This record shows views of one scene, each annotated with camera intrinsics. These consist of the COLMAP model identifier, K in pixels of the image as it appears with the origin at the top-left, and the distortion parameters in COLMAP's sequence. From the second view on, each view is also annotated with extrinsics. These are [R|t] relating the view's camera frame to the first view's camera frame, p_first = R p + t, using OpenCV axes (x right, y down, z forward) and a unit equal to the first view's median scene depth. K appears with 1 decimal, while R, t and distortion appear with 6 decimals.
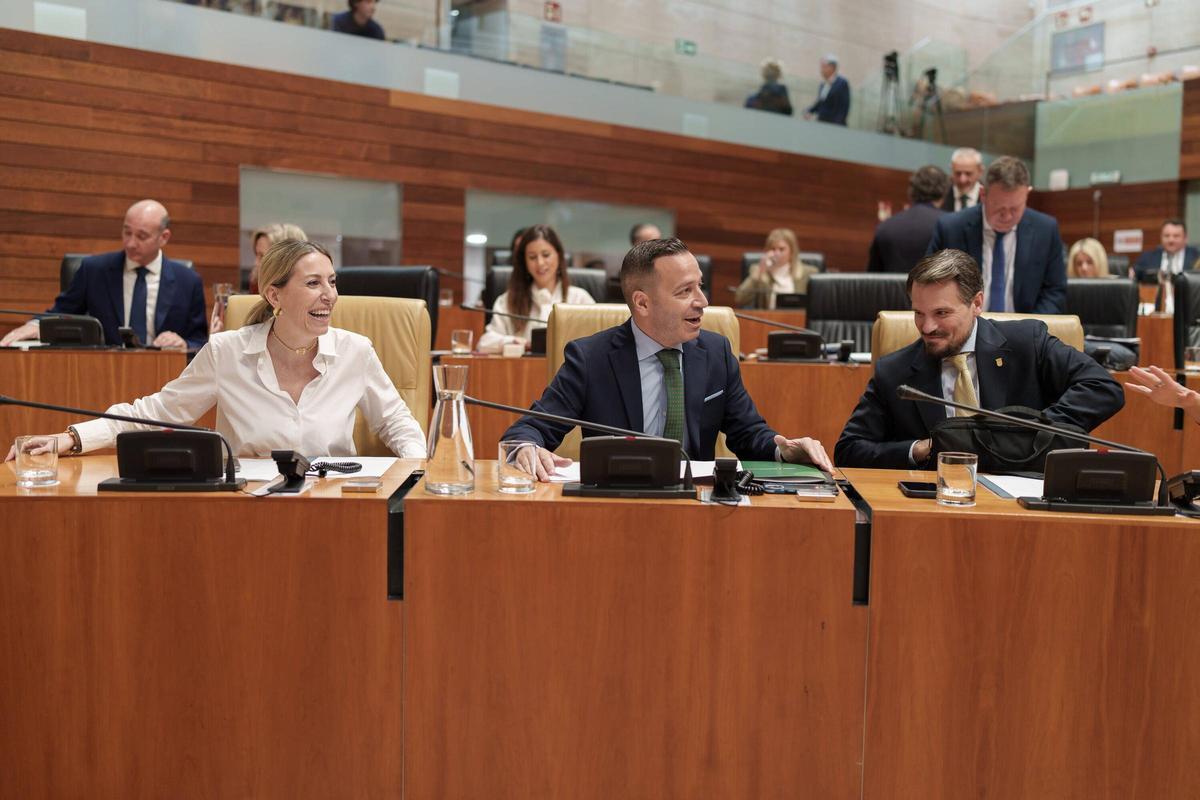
lens RADIAL K [[1172.4, 0, 596.0], [0, 1172.4, 397.9], [0, 0, 1]] dist [-0.002546, 0.008249]
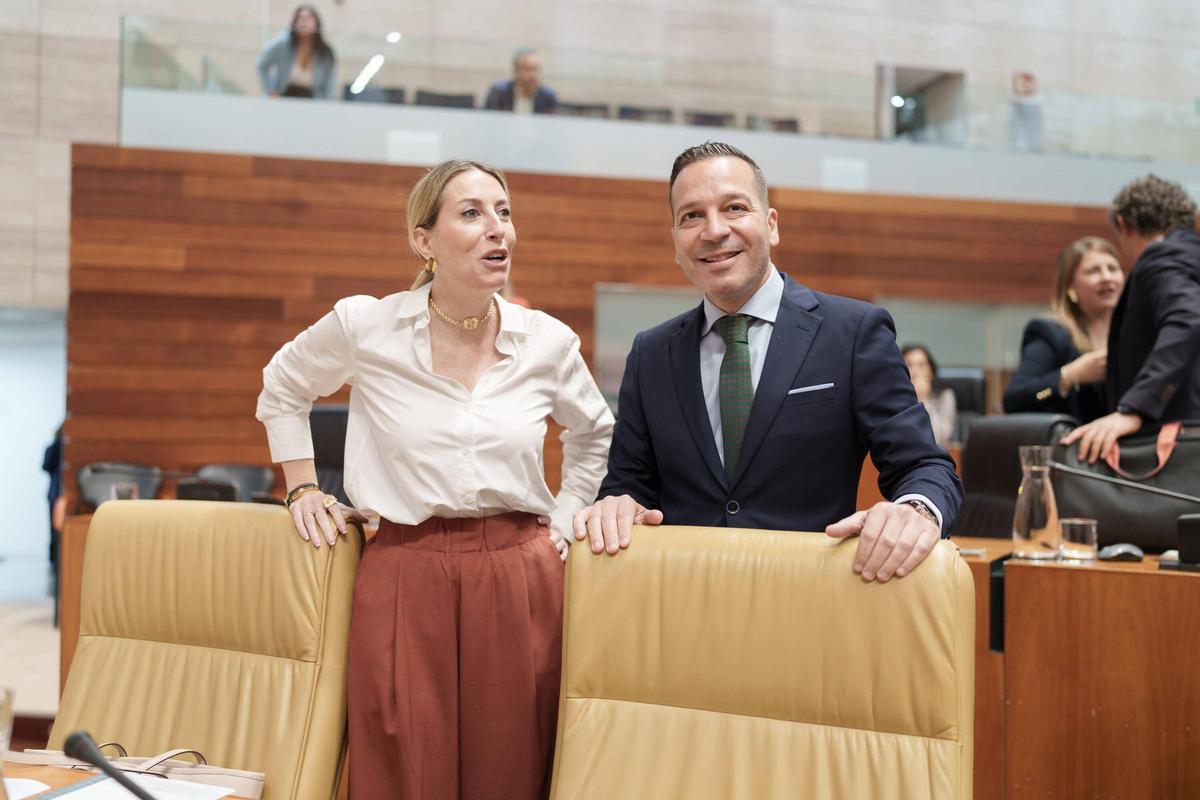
lens RADIAL K [[1176.7, 0, 601.0], [0, 1176.7, 404.3], [0, 0, 1]] dist [-0.000414, -0.001584]
pose [[0.897756, -0.020893, -0.439996, 0.090775], [-0.021666, 0.995571, -0.091481, -0.026783], [0.439959, 0.091660, 0.893328, 0.210162]]
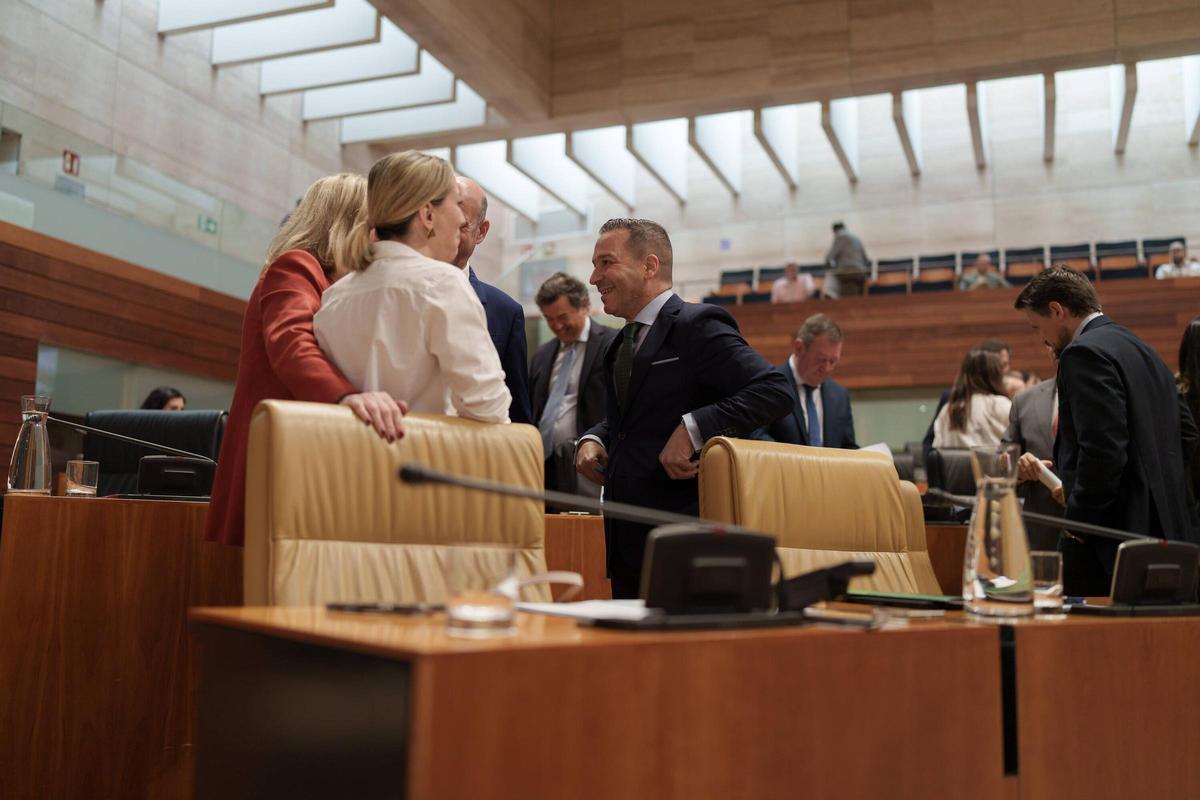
lens RADIAL K [[1162.4, 0, 600.0], [0, 1162.4, 400.0], [0, 0, 1]] dist [-0.004040, 0.003112]
pose [[0.852571, 0.059390, 0.519225, -0.223104], [0.038128, 0.983806, -0.175136, 0.019466], [-0.521218, 0.169113, 0.836500, 0.154923]]
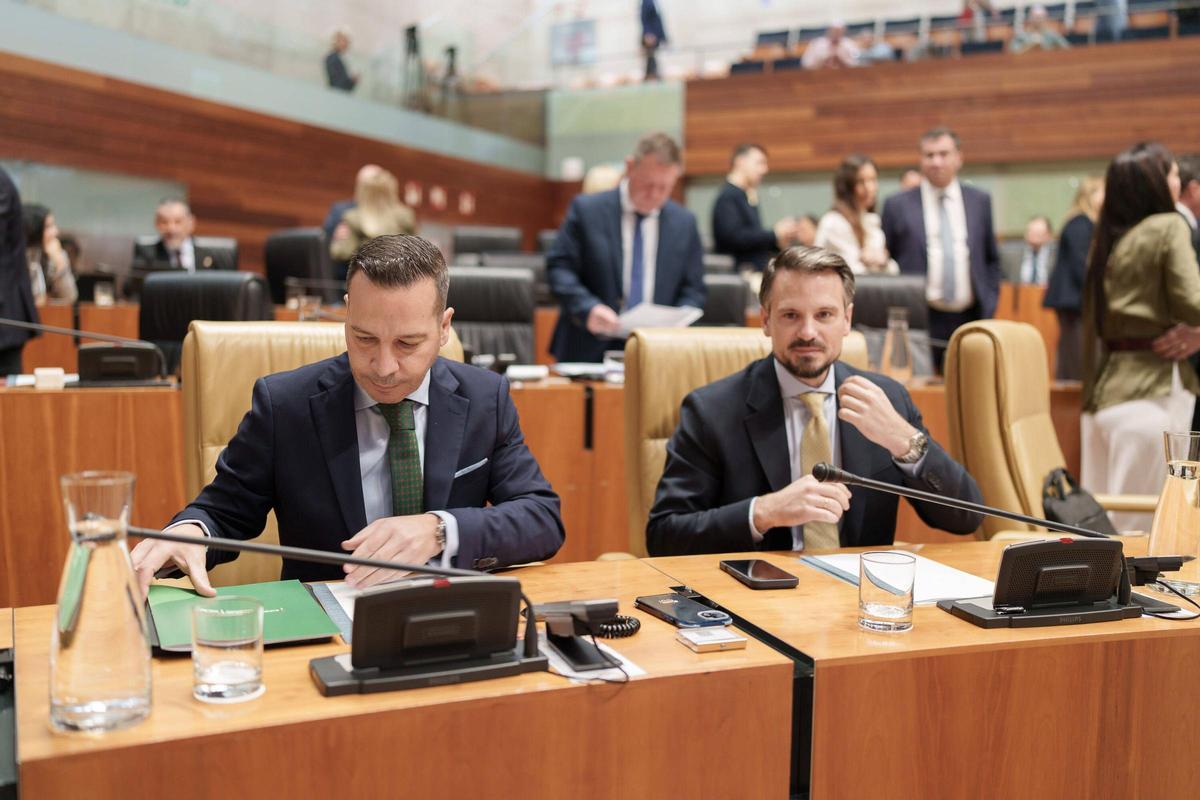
lens RADIAL K [[1171.5, 0, 600.0], [0, 1171.5, 400.0], [0, 0, 1]] dist [-0.001358, 0.000653]
pose [[0.901367, -0.037353, 0.431442, -0.044808], [0.029359, 0.999252, 0.025176, -0.020832], [-0.432059, -0.010026, 0.901790, 0.134785]]
